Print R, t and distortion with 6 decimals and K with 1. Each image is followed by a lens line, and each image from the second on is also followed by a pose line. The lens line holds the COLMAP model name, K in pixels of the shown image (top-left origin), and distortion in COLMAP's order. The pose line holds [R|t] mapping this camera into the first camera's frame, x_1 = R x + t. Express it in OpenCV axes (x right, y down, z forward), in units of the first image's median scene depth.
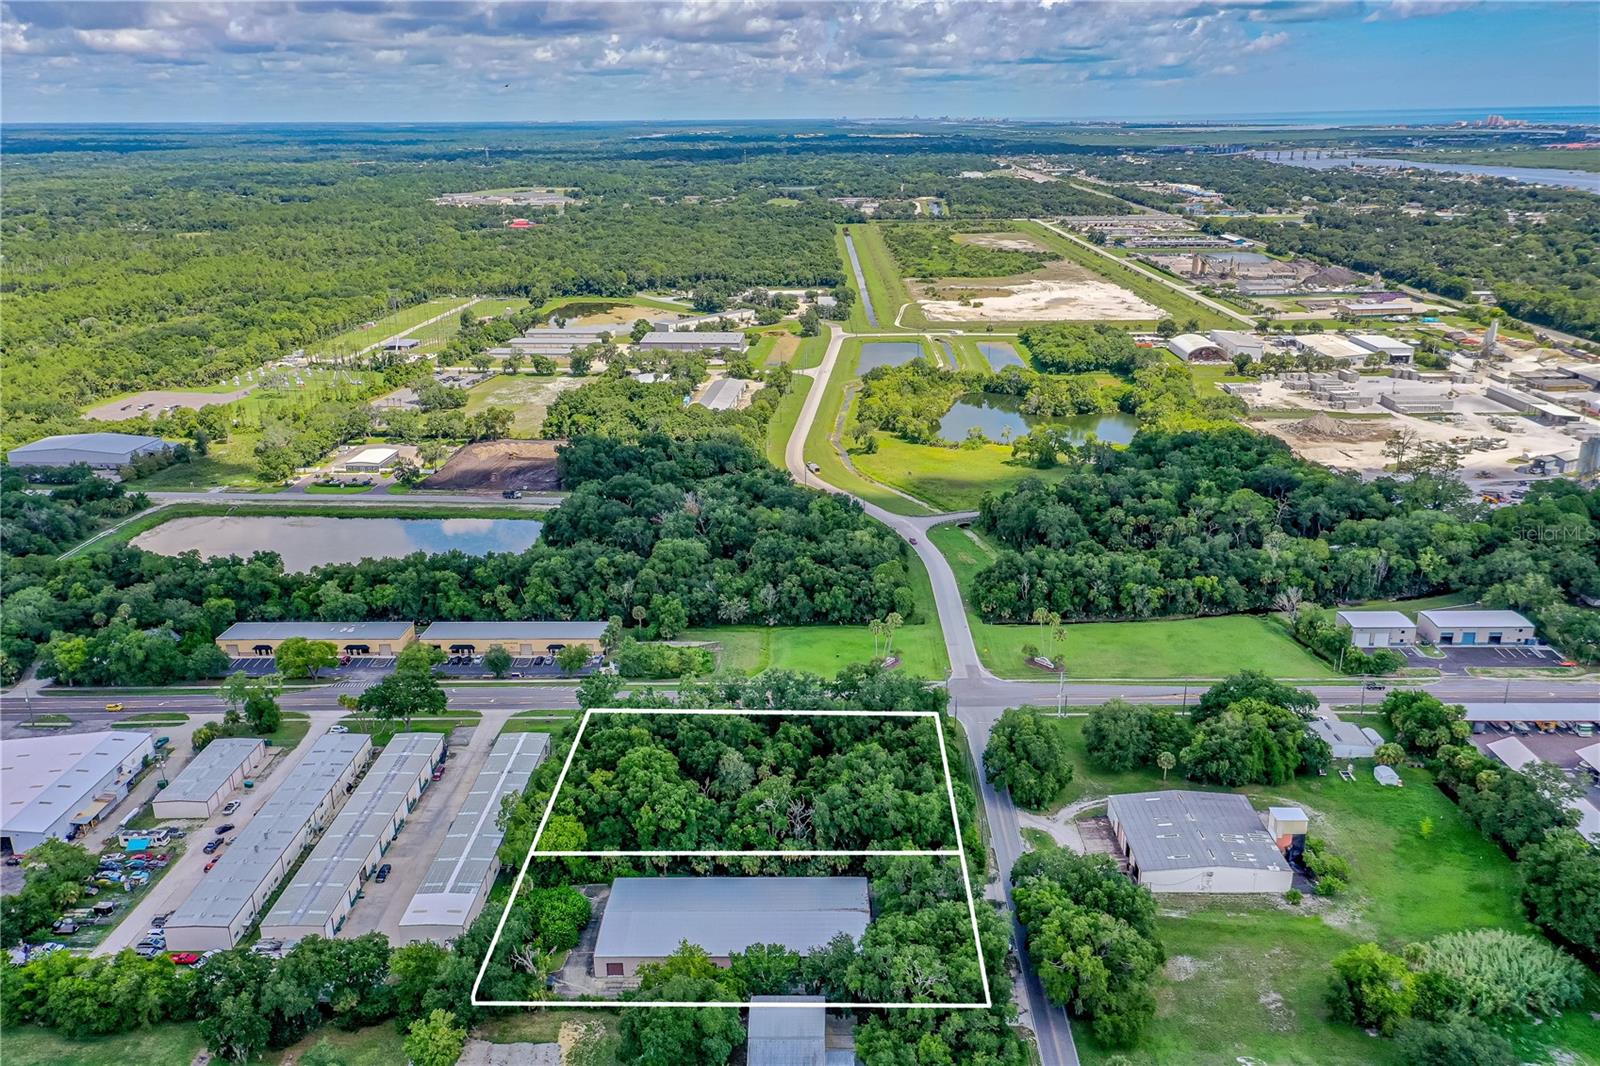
lens RADIAL K [[1218.4, 0, 800.0], [0, 1218.4, 533.0], [0, 0, 1]] dist [0.006836, -0.000052]
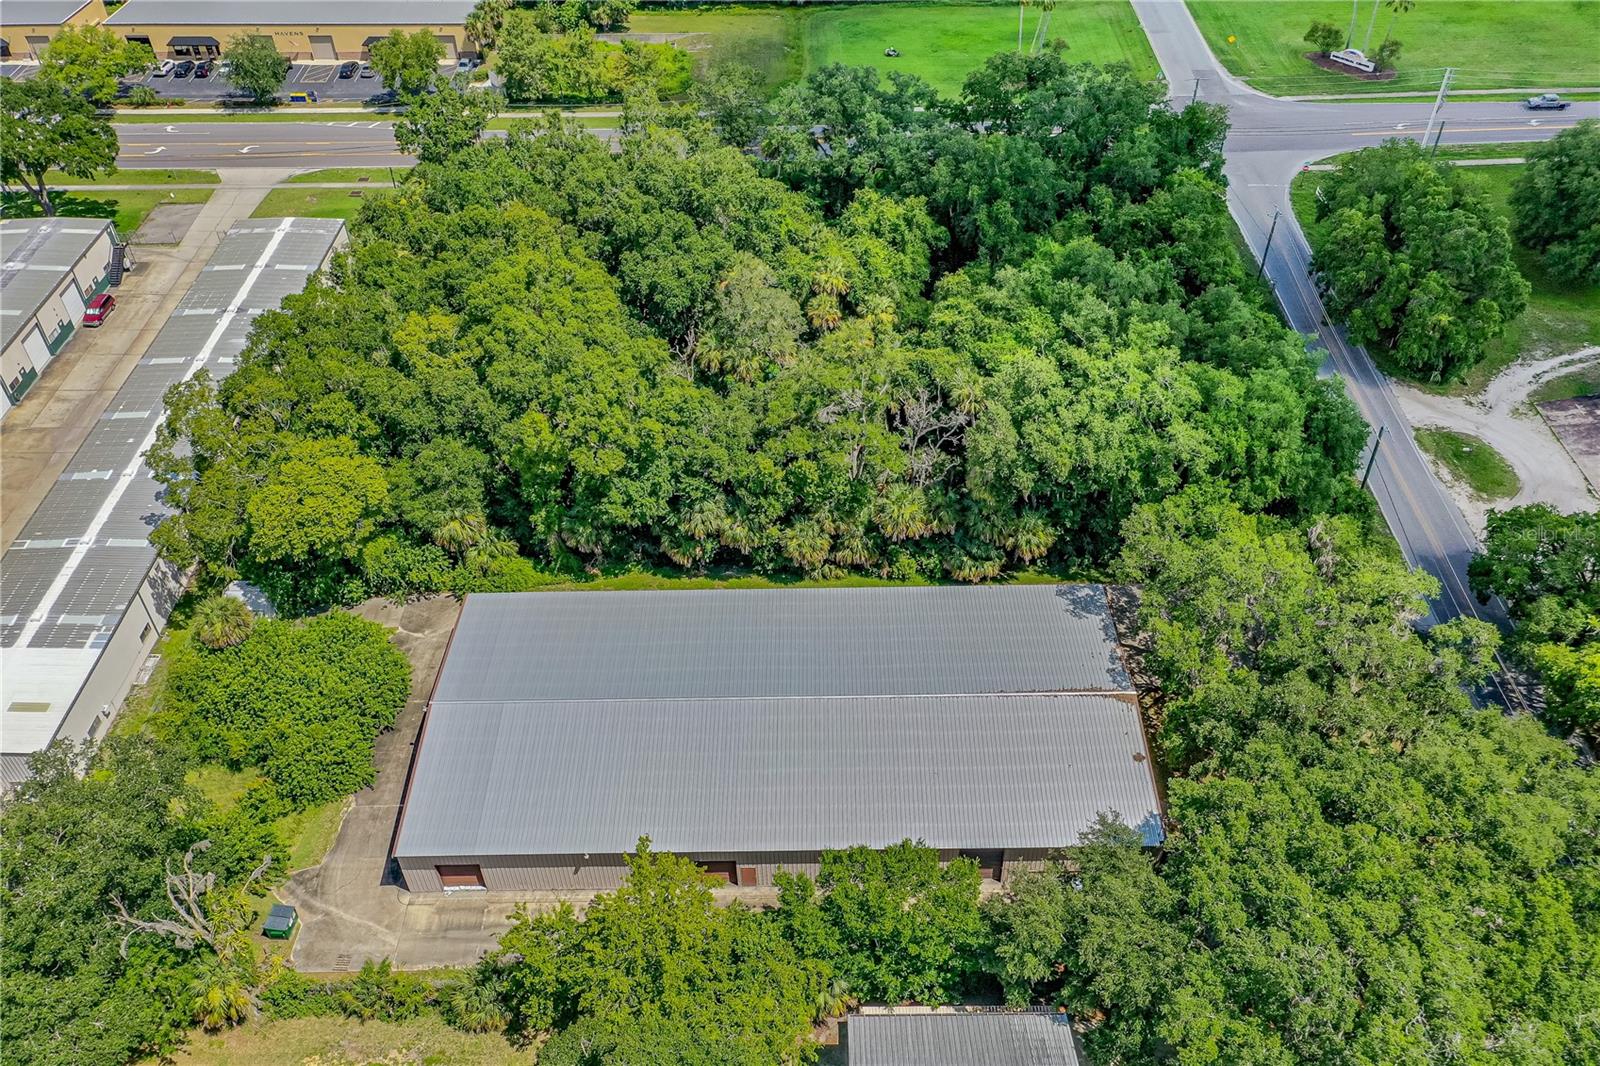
lens RADIAL K [[1280.4, 0, 828.5], [0, 1280.4, 534.3], [0, 0, 1]] dist [0.046042, -0.004939]
pose [[0.999606, -0.017645, 0.021850, -0.038017], [0.007421, 0.916282, 0.400464, 0.086570], [-0.027087, -0.400144, 0.916052, 0.545376]]
